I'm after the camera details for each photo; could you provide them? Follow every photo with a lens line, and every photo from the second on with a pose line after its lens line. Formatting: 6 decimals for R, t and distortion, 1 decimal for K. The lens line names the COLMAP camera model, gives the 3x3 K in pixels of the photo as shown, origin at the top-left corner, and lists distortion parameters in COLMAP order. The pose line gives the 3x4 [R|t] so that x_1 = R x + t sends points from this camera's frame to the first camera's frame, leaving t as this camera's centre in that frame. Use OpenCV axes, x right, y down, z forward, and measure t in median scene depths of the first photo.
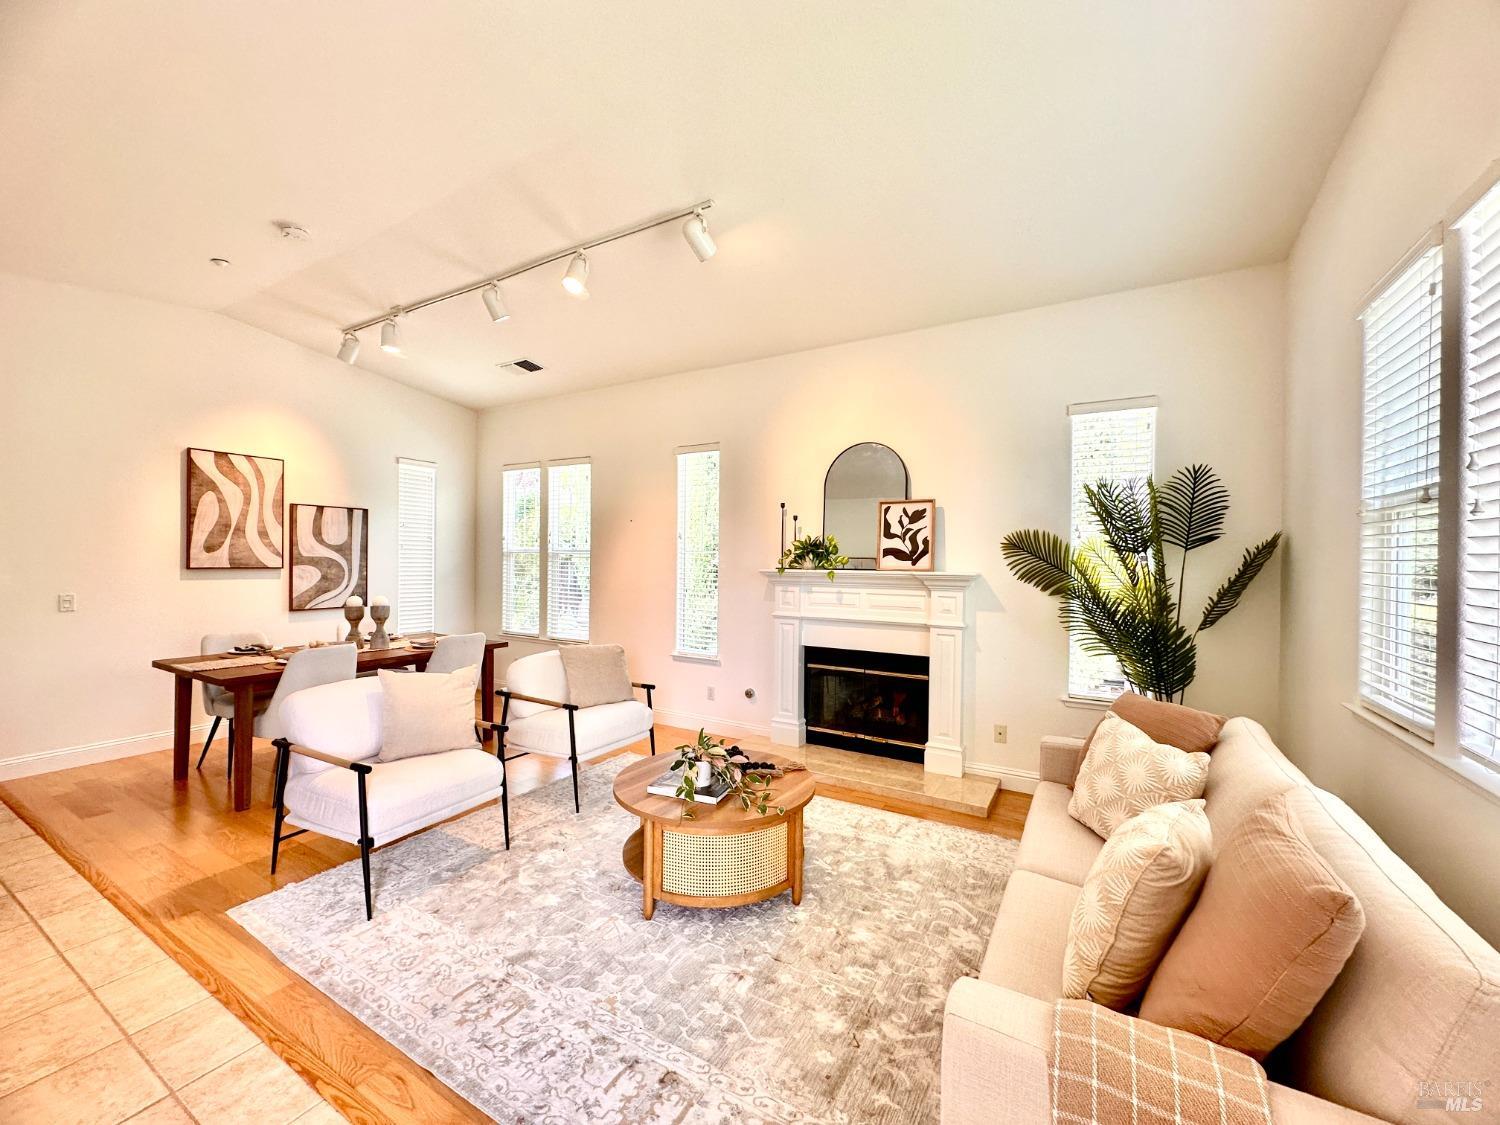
lens RADIAL K [[599.2, 0, 746.9], [0, 599.2, 560.6], [0, 0, 1]] dist [-0.000846, 0.000271]
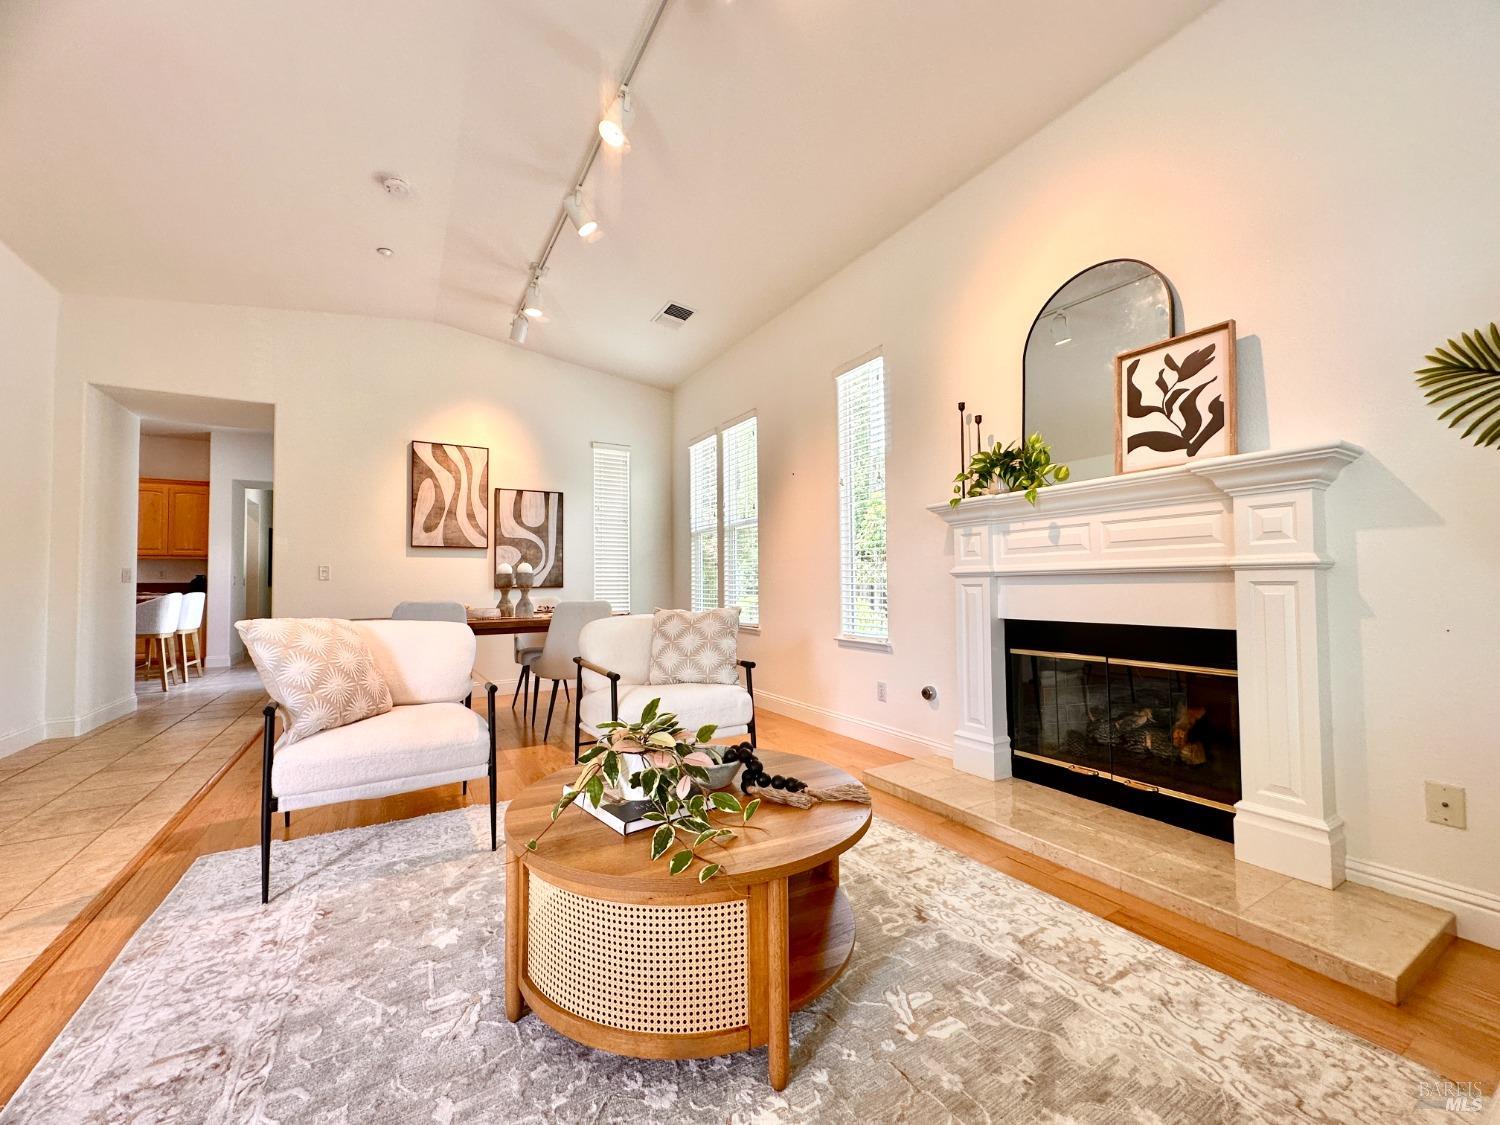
lens RADIAL K [[599.2, 0, 746.8], [0, 599.2, 560.5], [0, 0, 1]] dist [-0.000846, 0.000271]
pose [[0.874634, -0.039302, -0.483189, 0.197084], [0.019269, 0.998739, -0.046357, 0.122636], [0.484401, 0.031235, 0.874288, 0.372779]]
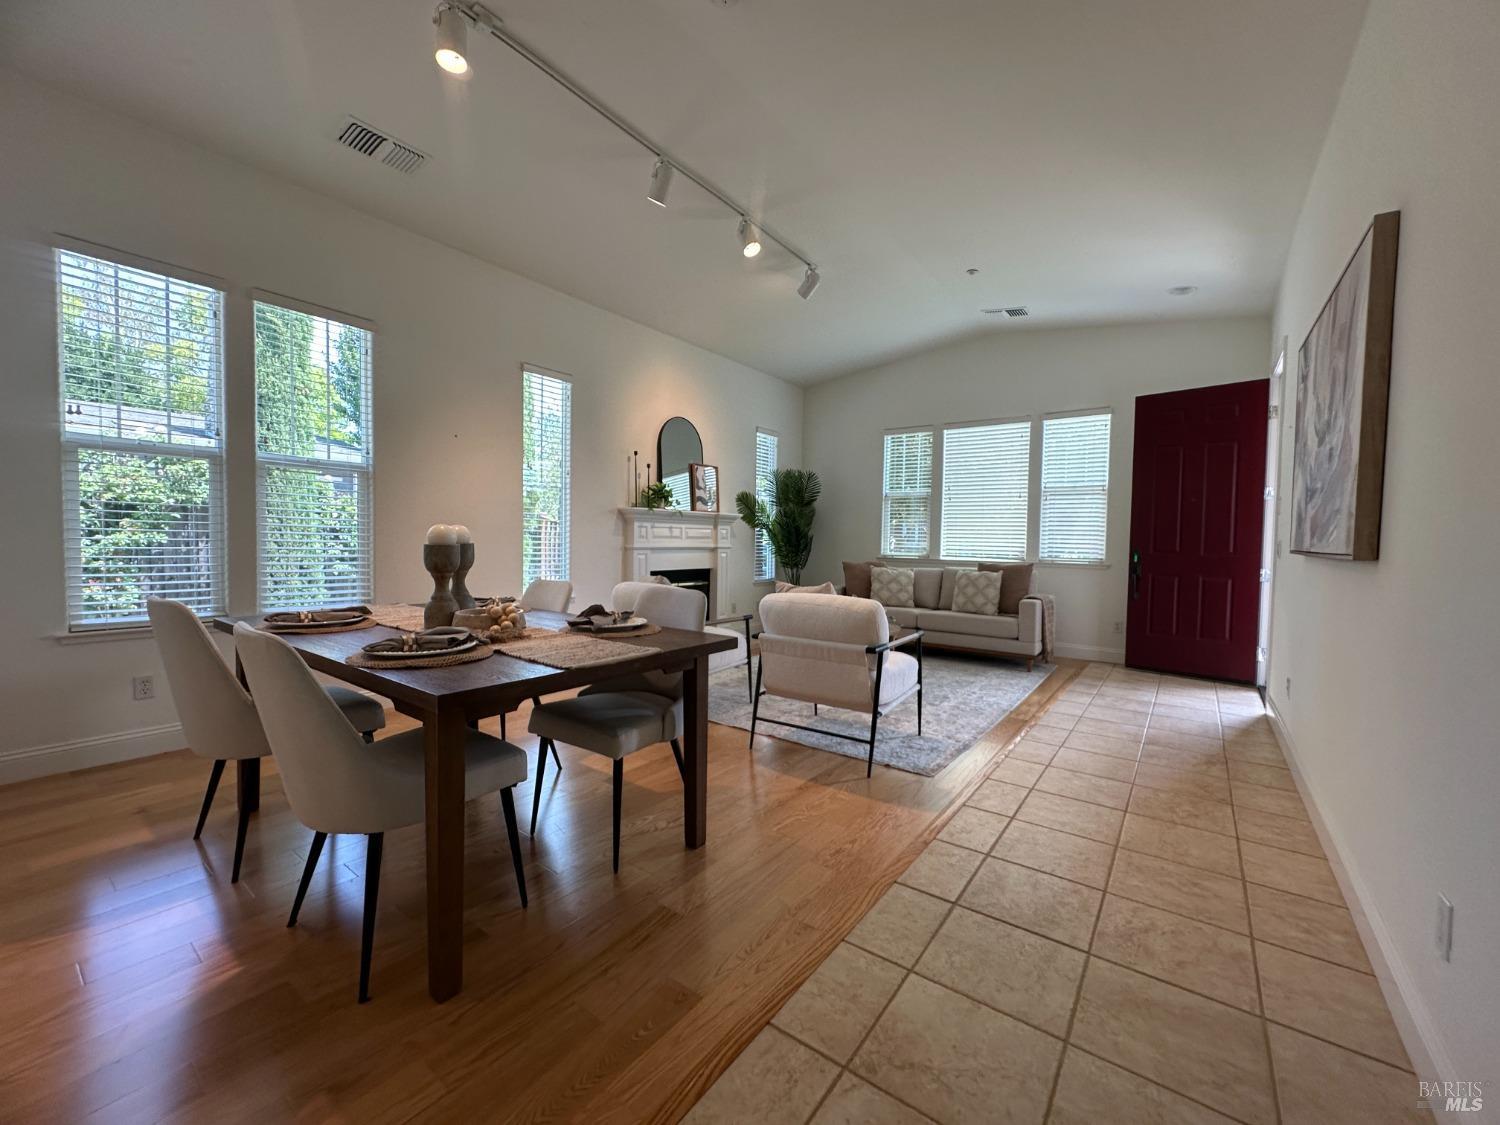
lens RADIAL K [[599.2, 0, 752.0], [0, 599.2, 561.2], [0, 0, 1]] dist [-0.000846, 0.000271]
pose [[0.099262, -0.046185, 0.993989, -1.294856], [-0.012678, 0.998783, 0.047674, 0.070475], [-0.994981, -0.017334, 0.098556, 0.782033]]
